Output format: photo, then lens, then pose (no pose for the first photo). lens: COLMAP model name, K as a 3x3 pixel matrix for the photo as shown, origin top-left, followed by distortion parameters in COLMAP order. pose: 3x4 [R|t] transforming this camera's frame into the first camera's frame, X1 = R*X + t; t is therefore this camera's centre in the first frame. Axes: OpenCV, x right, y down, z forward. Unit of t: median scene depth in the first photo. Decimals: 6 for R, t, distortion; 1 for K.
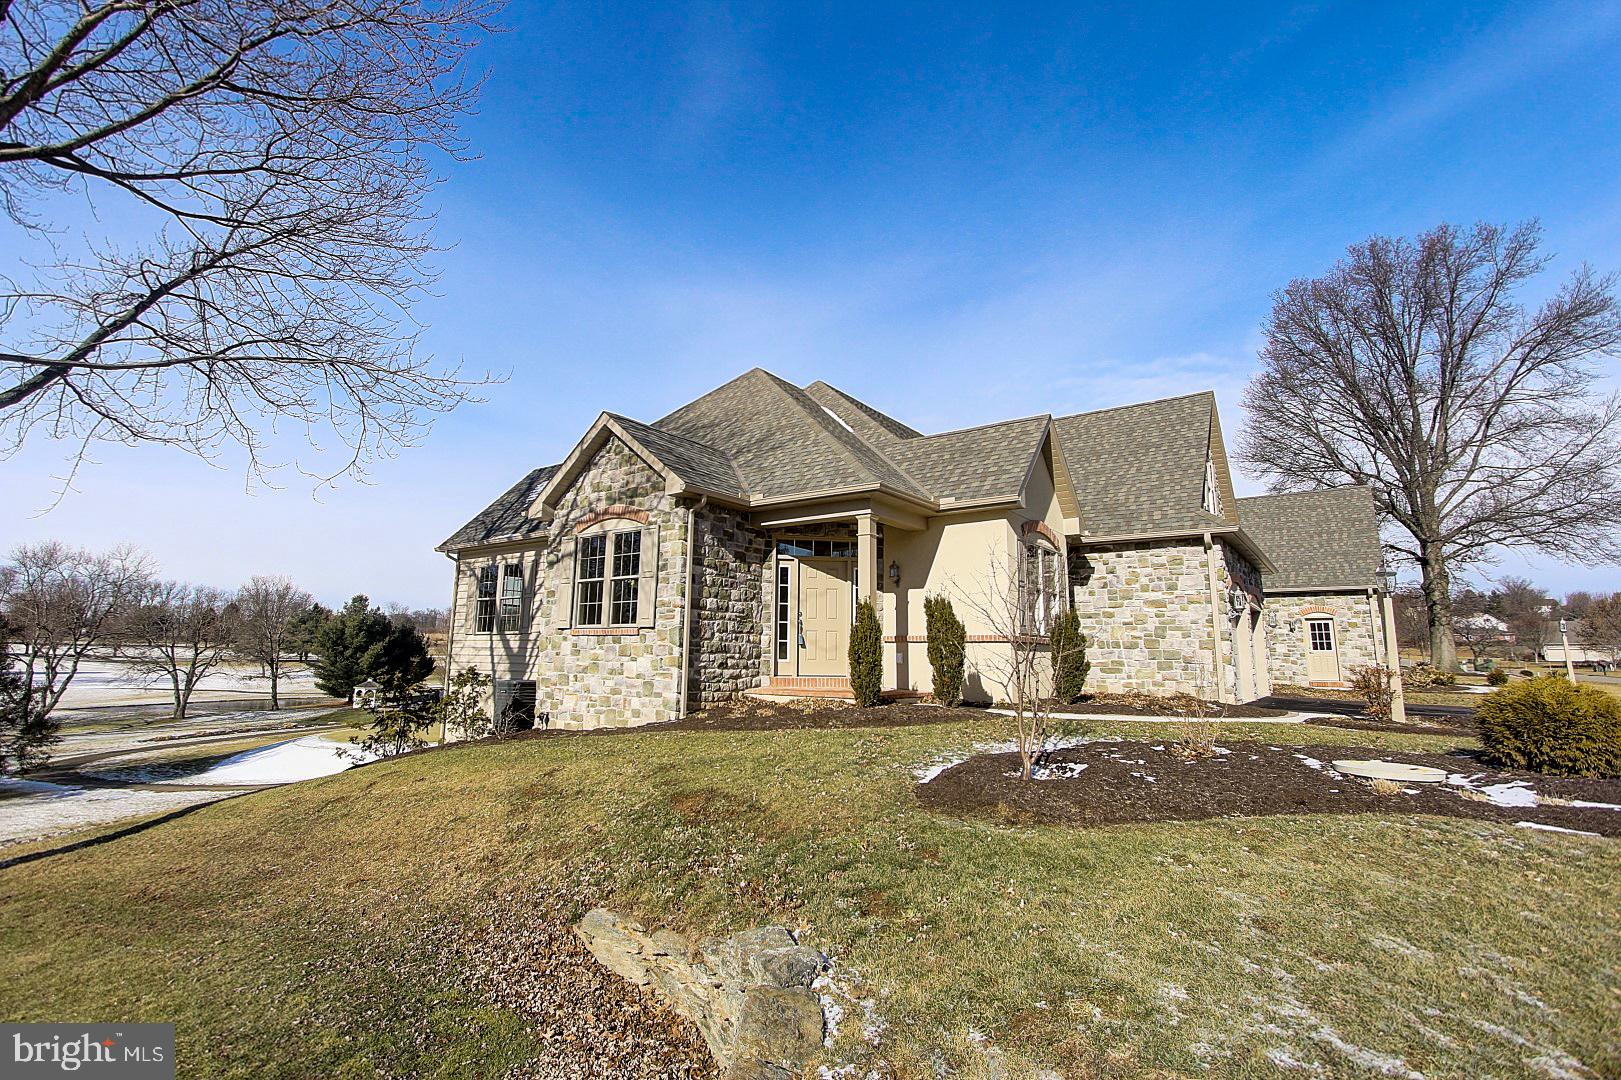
lens RADIAL K [[748.2, 0, 807.0], [0, 748.2, 519.4], [0, 0, 1]] dist [-0.013166, 0.002464]
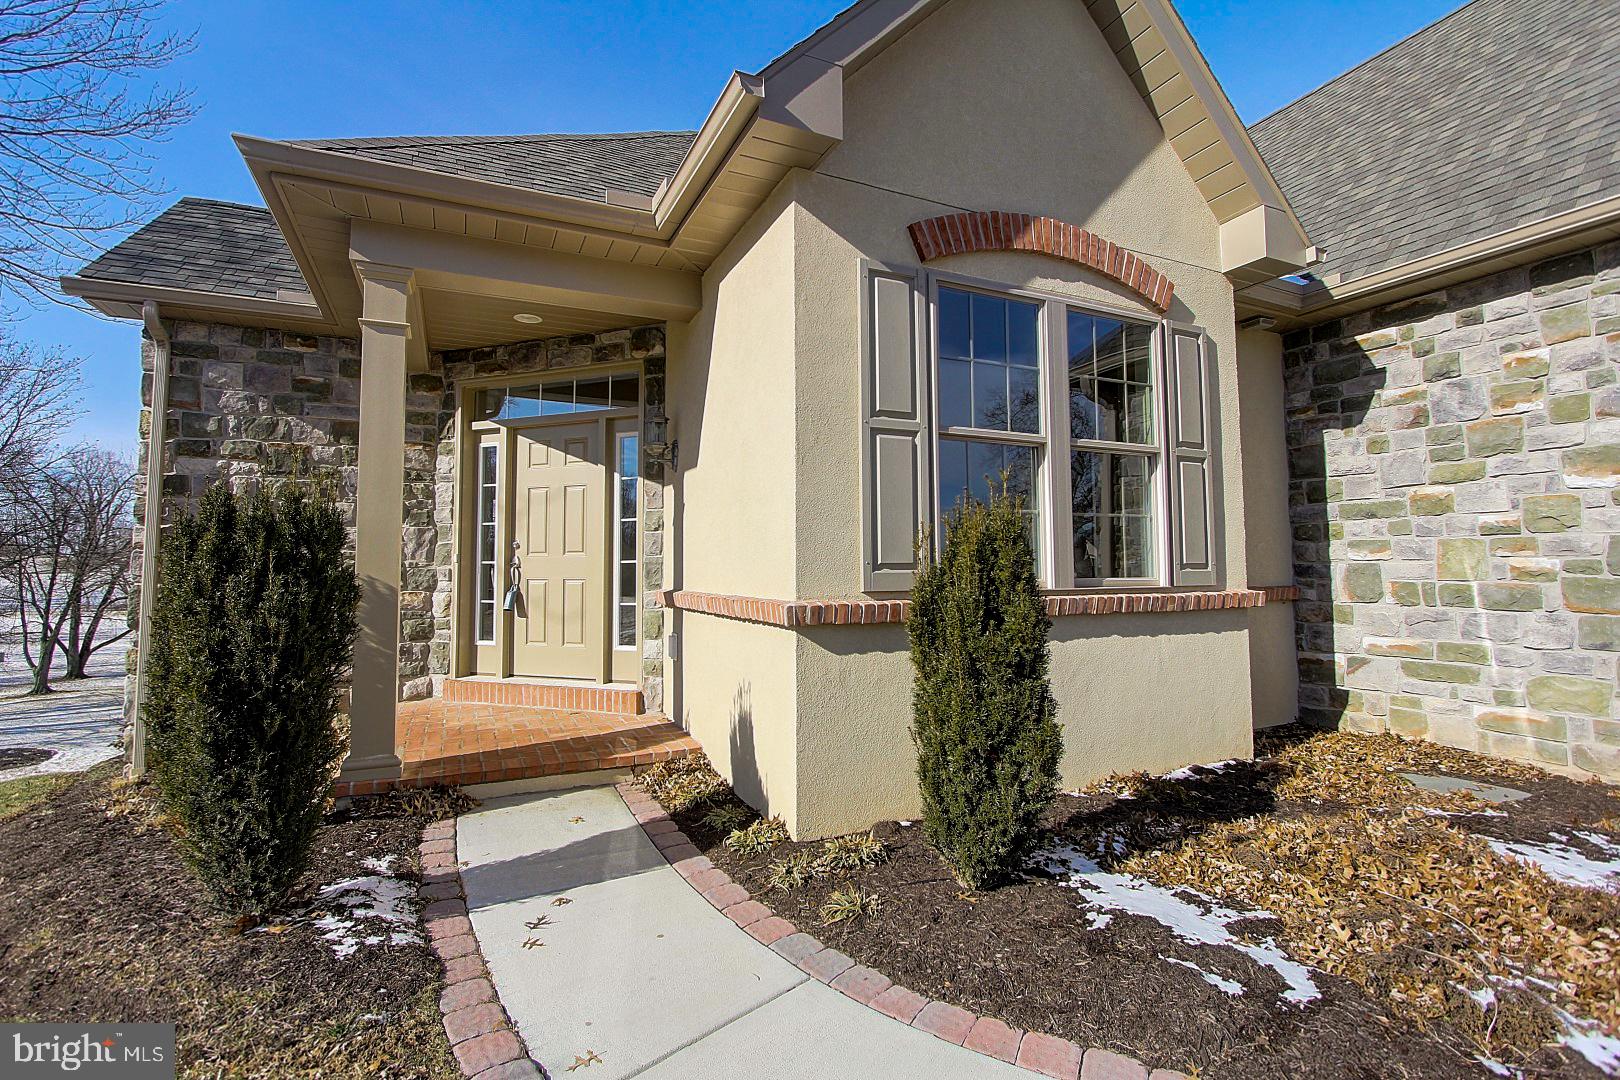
lens RADIAL K [[747.8, 0, 812.5], [0, 747.8, 521.2], [0, 0, 1]] dist [-0.013166, 0.002464]
pose [[0.877150, -0.048563, -0.477754, 0.374197], [0.104508, 0.990333, 0.091208, 0.089138], [0.468707, -0.129932, 0.873746, 0.682740]]
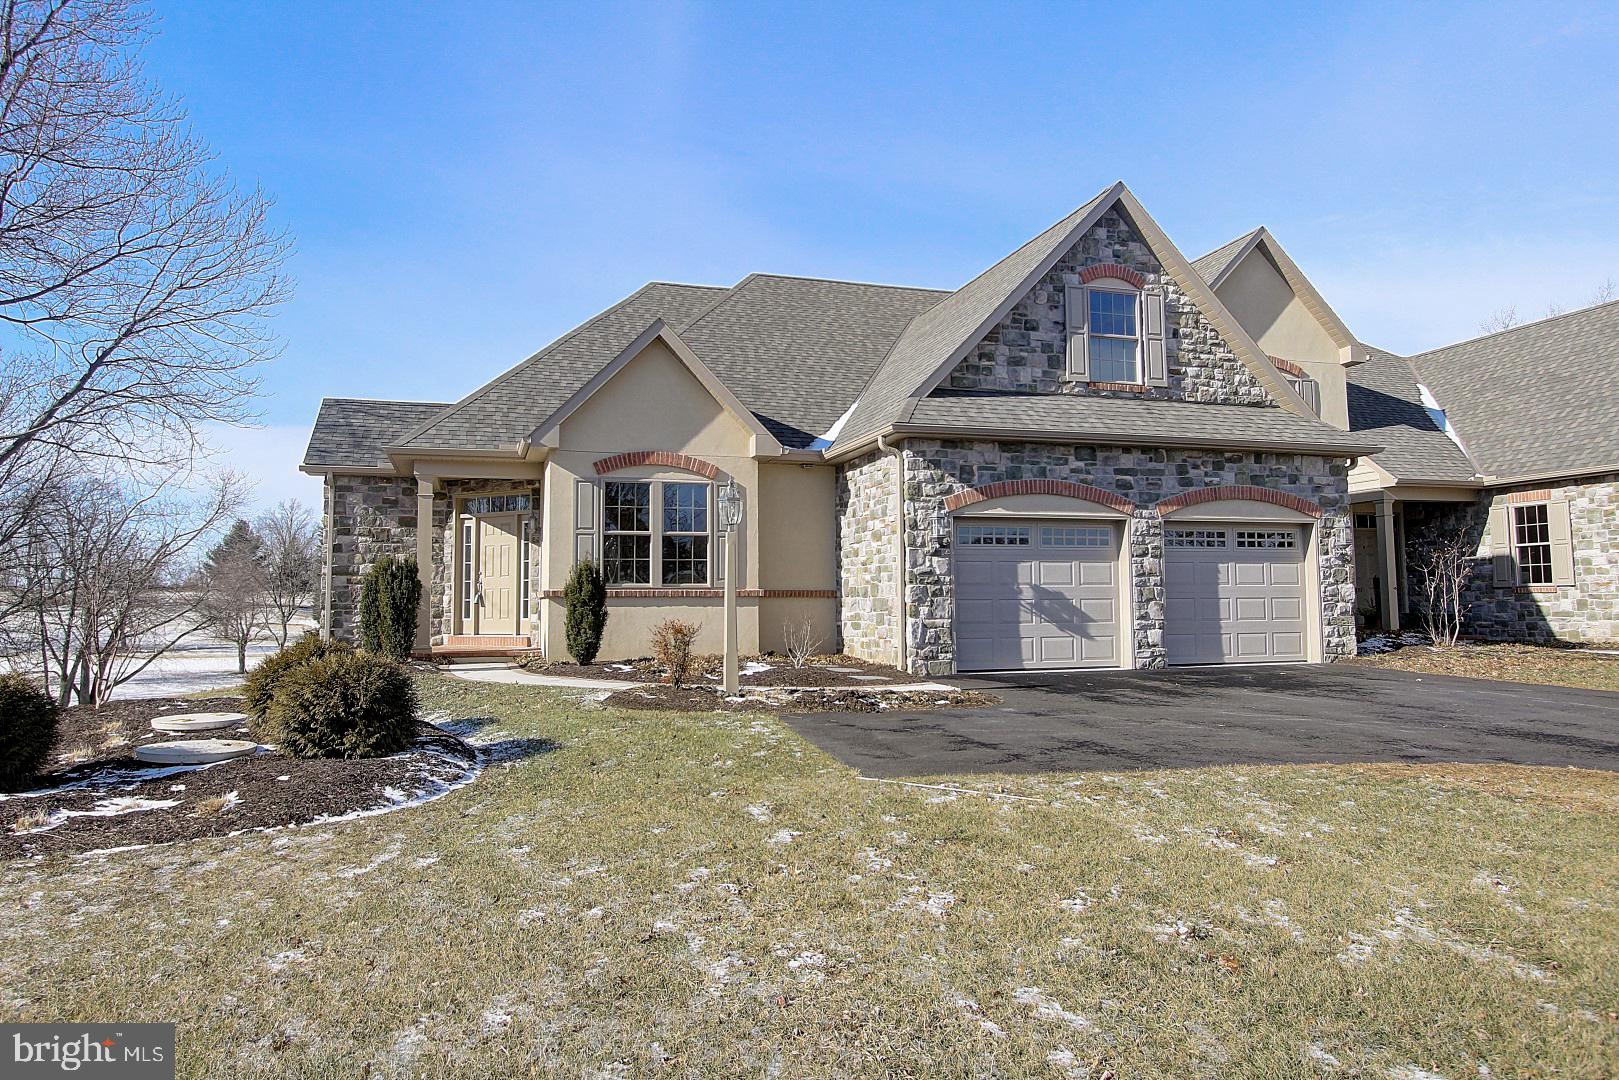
lens RADIAL K [[1041.3, 0, 802.6], [0, 1041.3, 535.3], [0, 0, 1]] dist [-0.010951, 0.011409]
pose [[0.799209, -0.061014, -0.597948, 1.151443], [0.126382, 0.989653, 0.067937, 0.038312], [0.587616, -0.129866, 0.798651, 0.162075]]
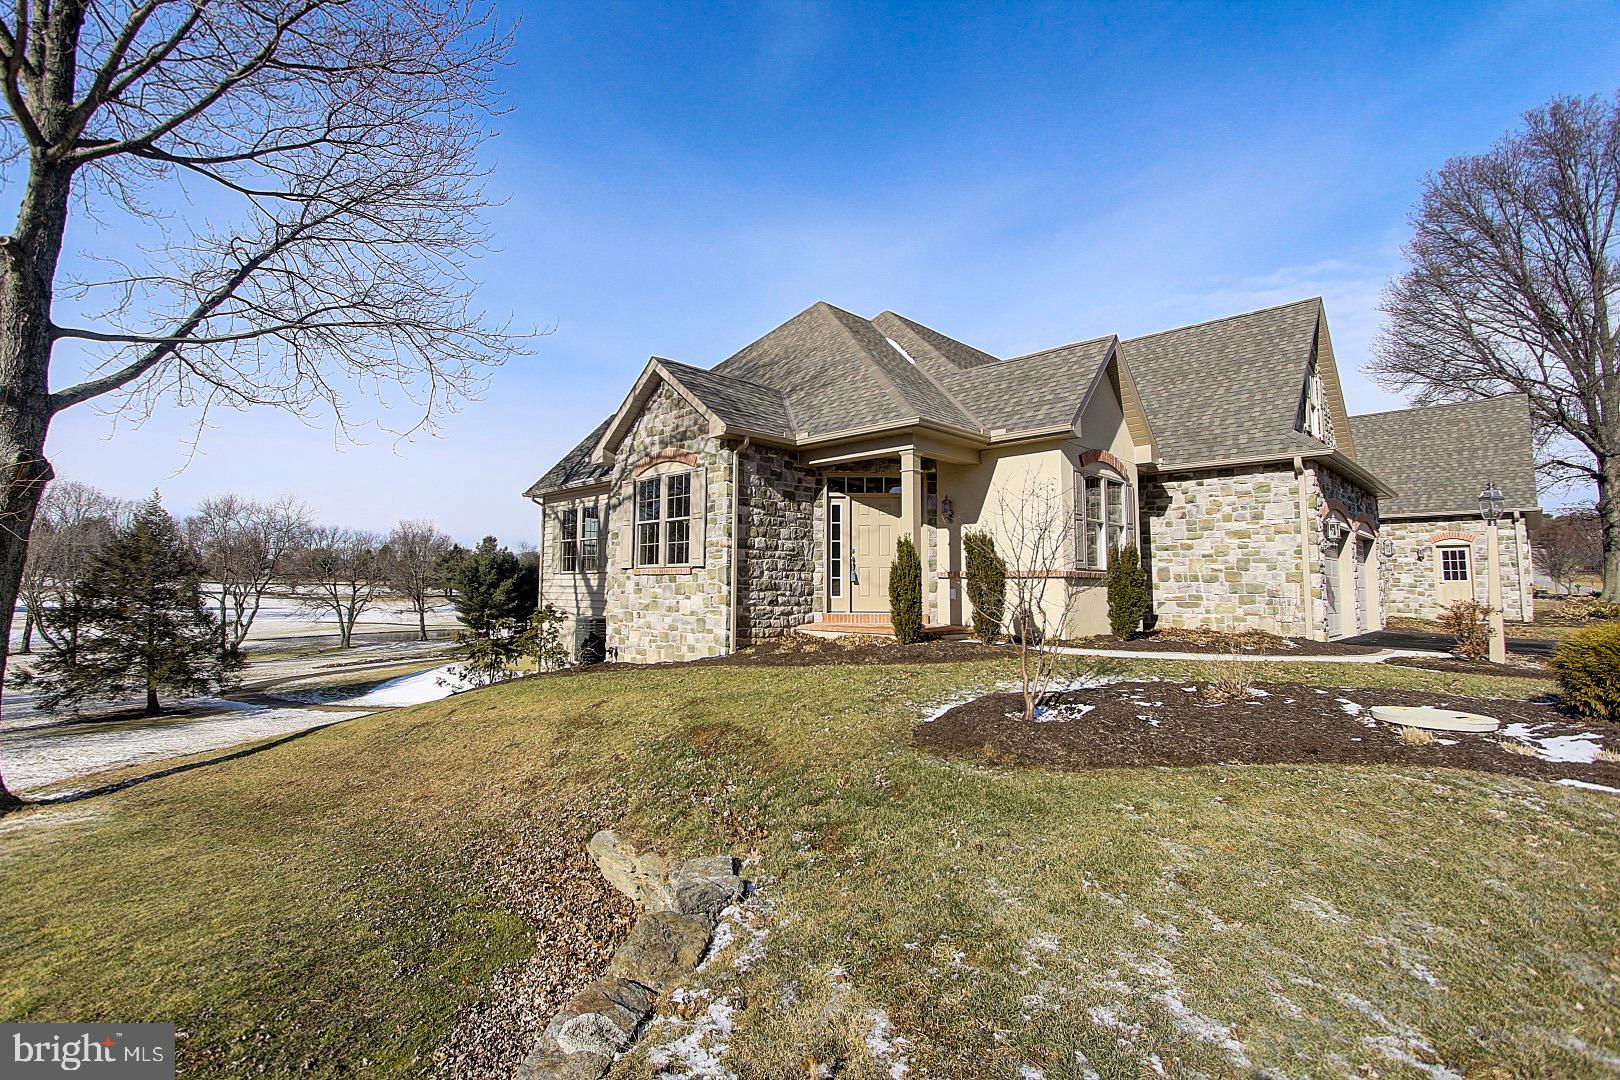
lens RADIAL K [[747.8, 0, 806.8], [0, 747.8, 520.0], [0, 0, 1]] dist [-0.013166, 0.002464]
pose [[0.989520, -0.020196, -0.142978, 0.074374], [0.032953, 0.995626, 0.087425, -0.004896], [0.140587, -0.091221, 0.985857, 0.006297]]
